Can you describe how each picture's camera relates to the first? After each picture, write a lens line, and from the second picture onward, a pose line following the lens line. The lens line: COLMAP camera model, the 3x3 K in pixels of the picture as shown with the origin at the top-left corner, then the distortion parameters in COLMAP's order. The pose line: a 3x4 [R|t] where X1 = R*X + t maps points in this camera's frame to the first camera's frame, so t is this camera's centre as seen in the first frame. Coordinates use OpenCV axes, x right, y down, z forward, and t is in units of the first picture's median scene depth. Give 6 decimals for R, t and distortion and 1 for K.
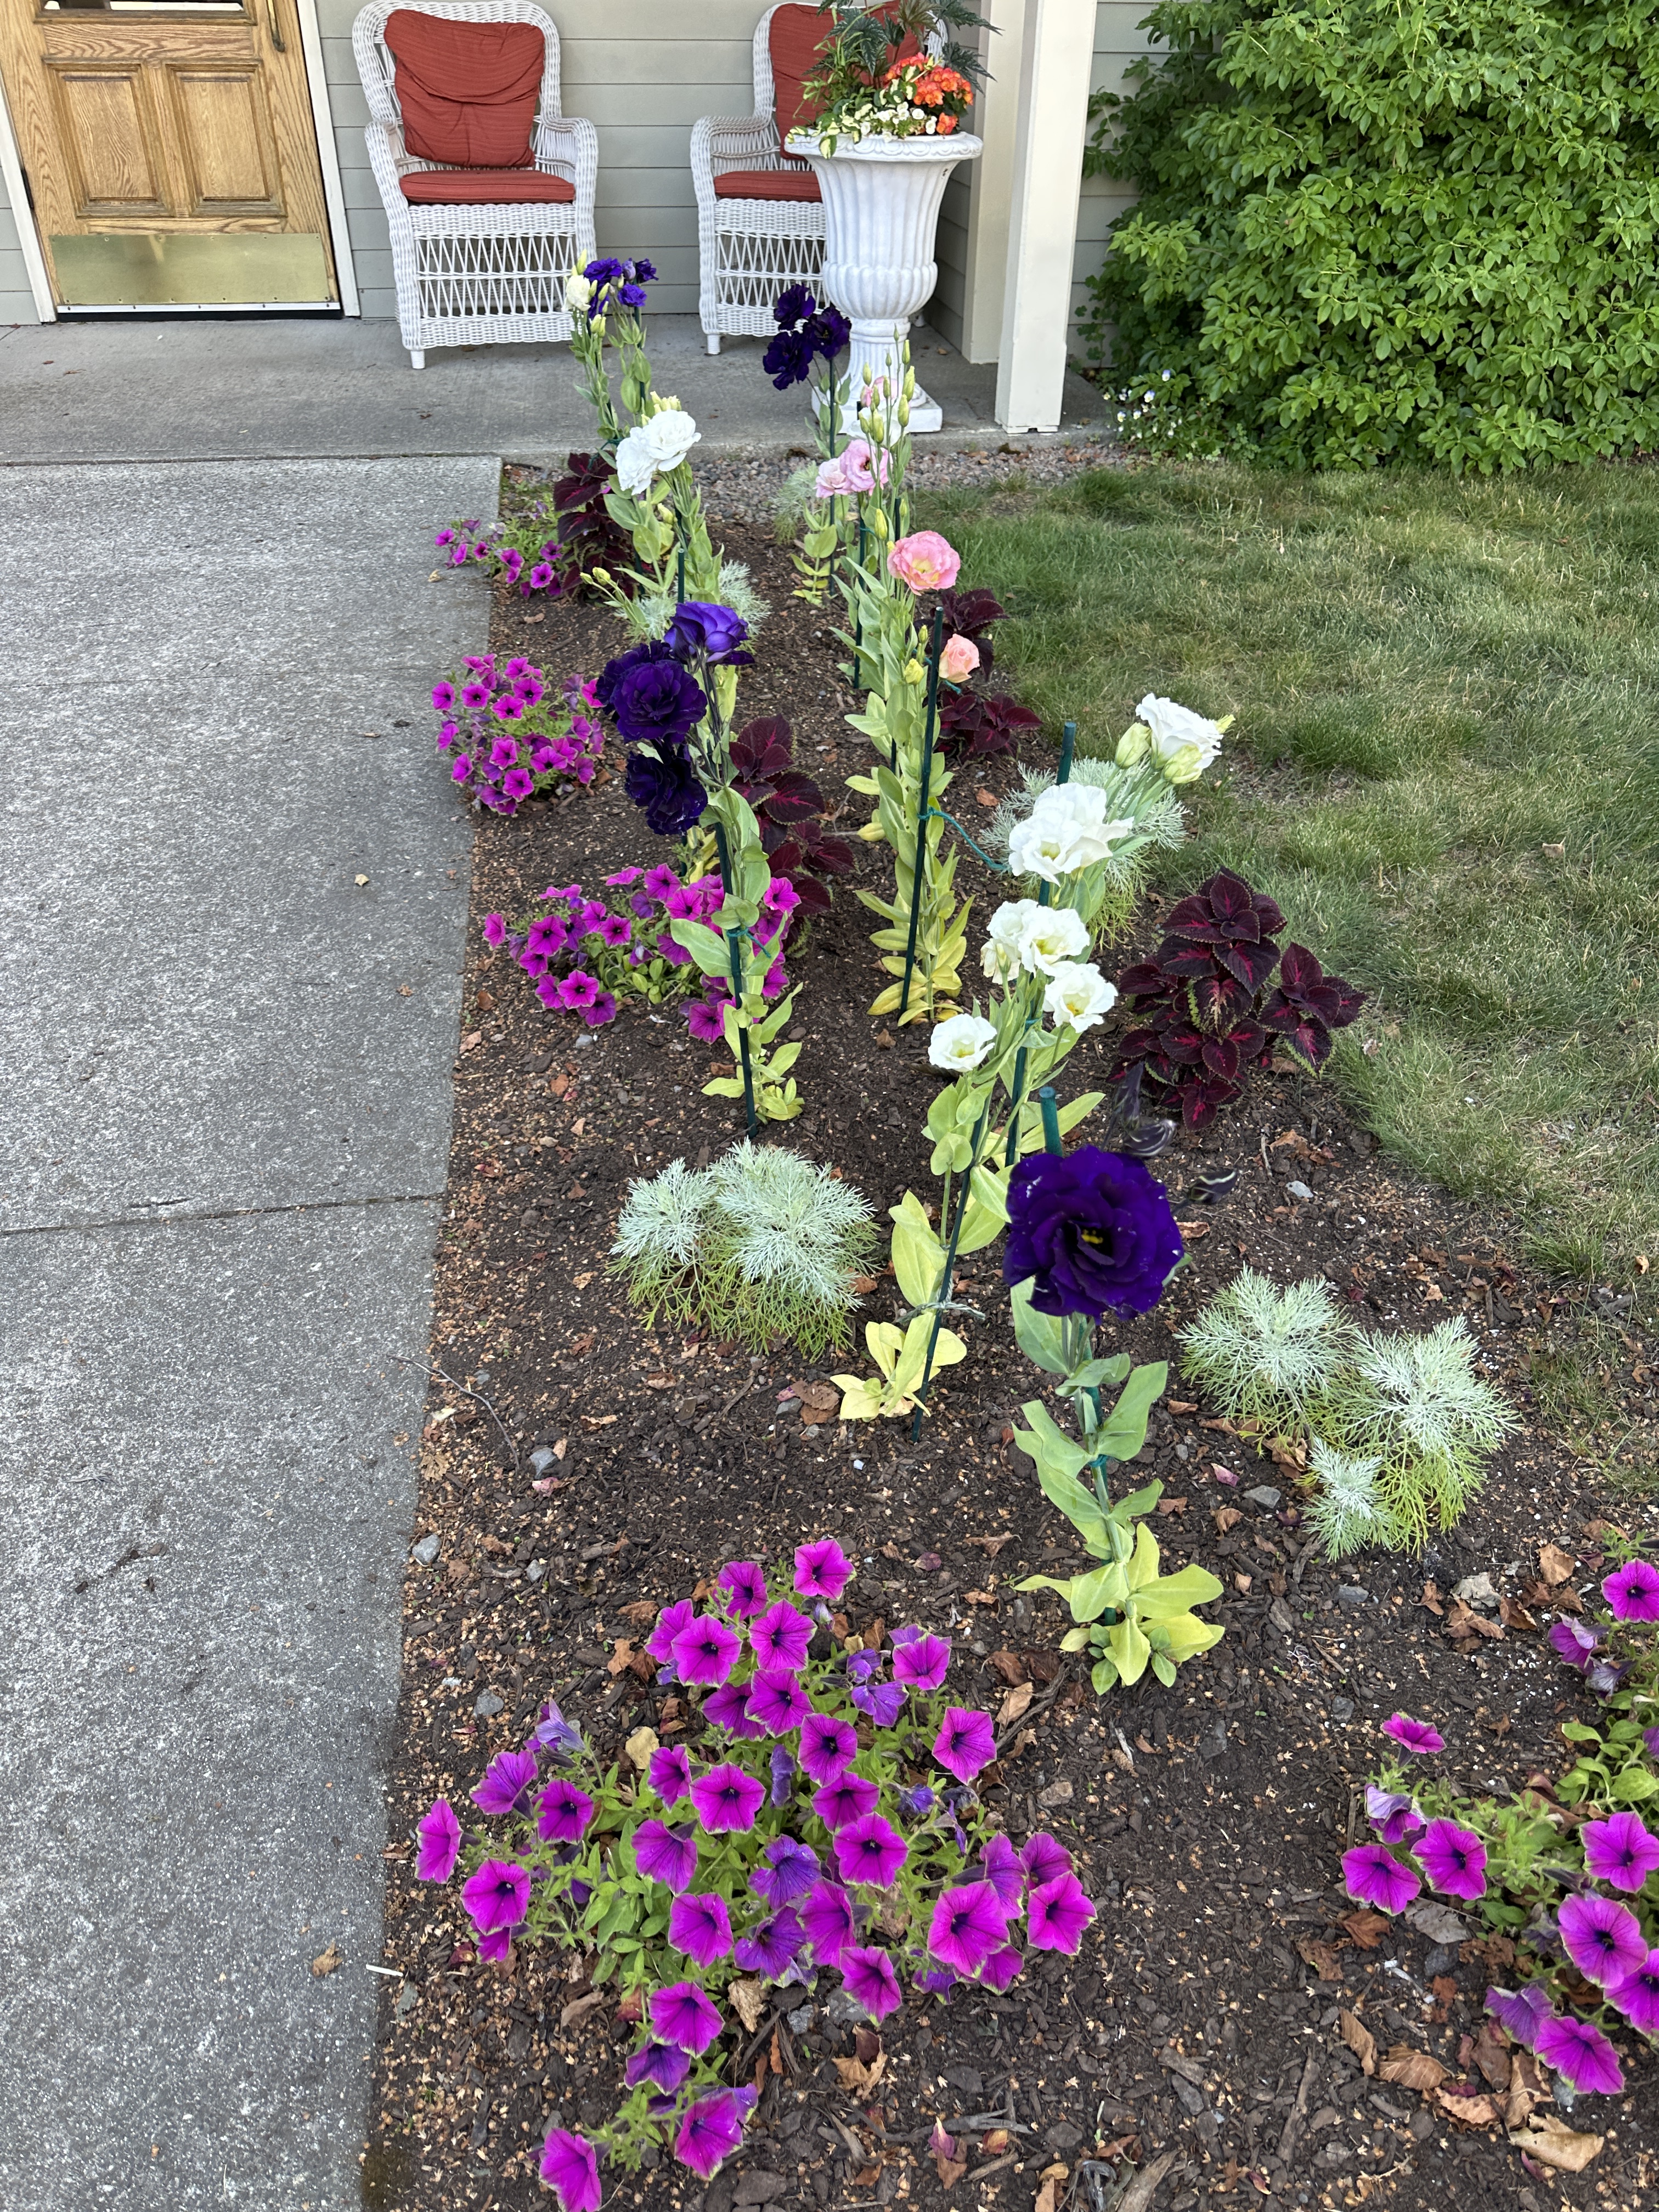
lens RADIAL K [[1568.7, 0, 829.5], [0, 1568.7, 1106.0], [0, 0, 1]] dist [0.102447, -0.001504]
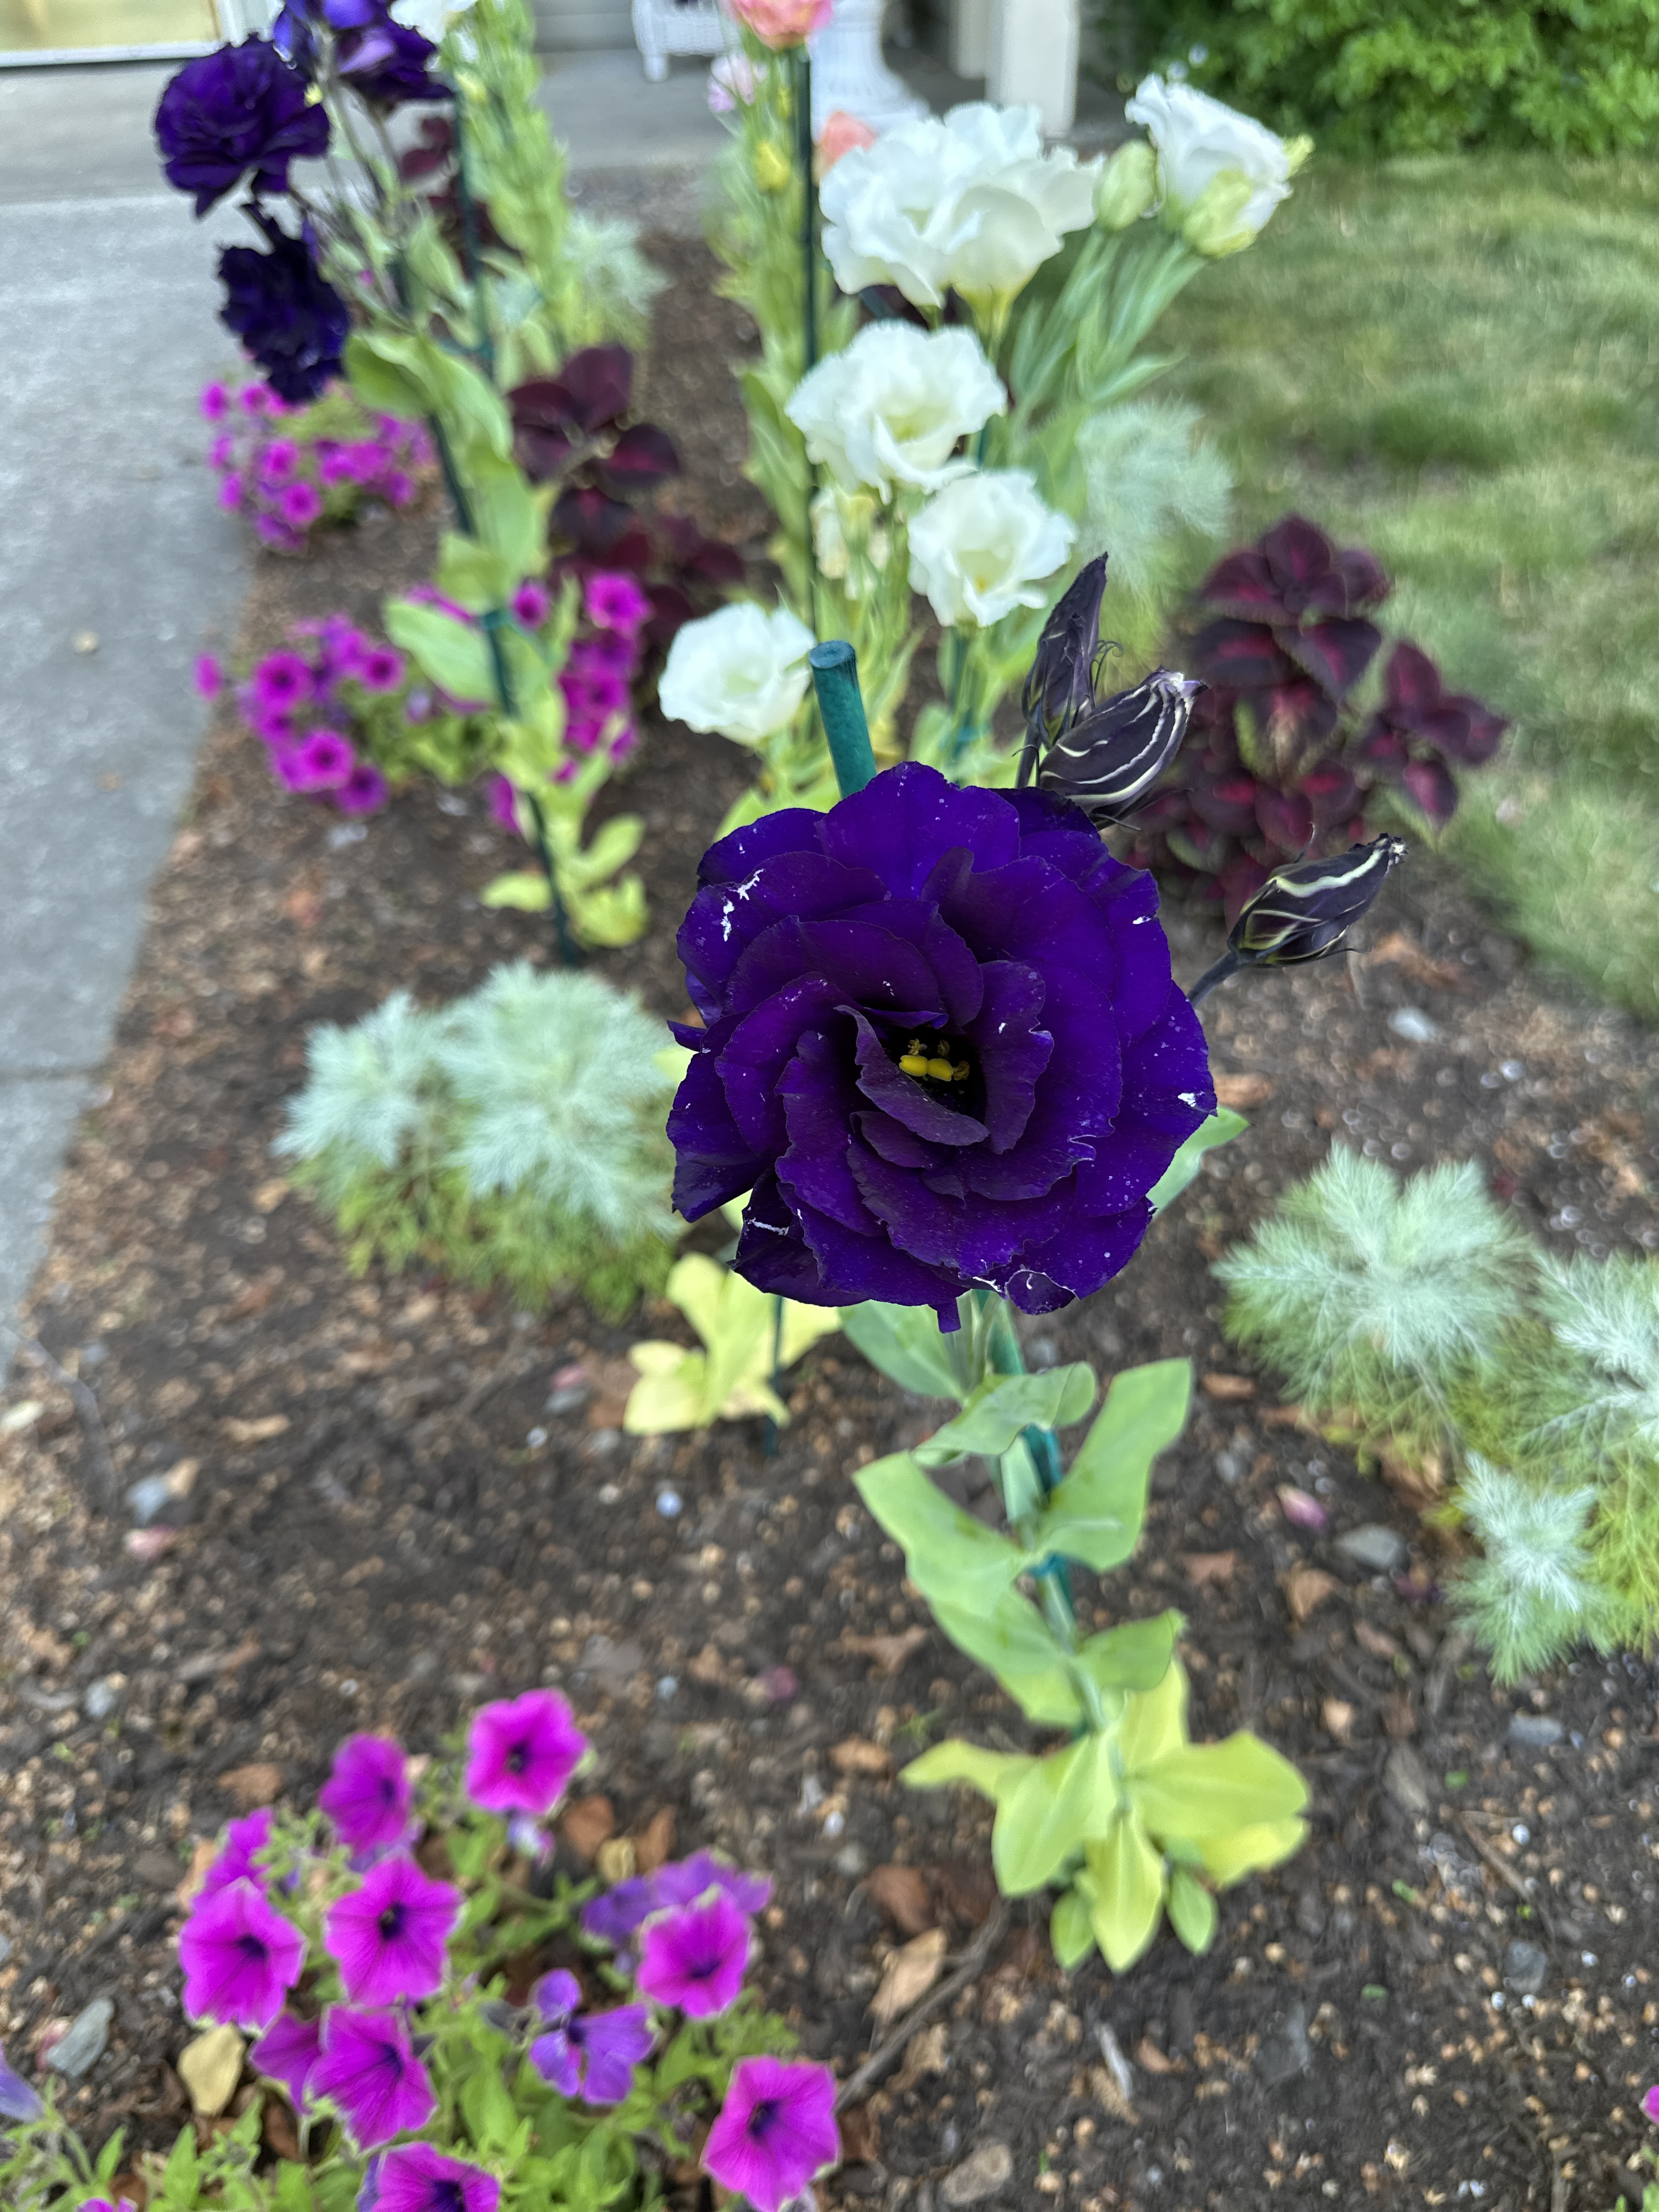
lens RADIAL K [[1652.4, 0, 829.5], [0, 1652.4, 1106.0], [0, 0, 1]] dist [0.003711, 0.011239]
pose [[0.999496, -0.023707, -0.021119, 0.093965], [0.025106, 0.997325, 0.068651, 0.042214], [0.019435, -0.069147, 0.997417, 0.409272]]
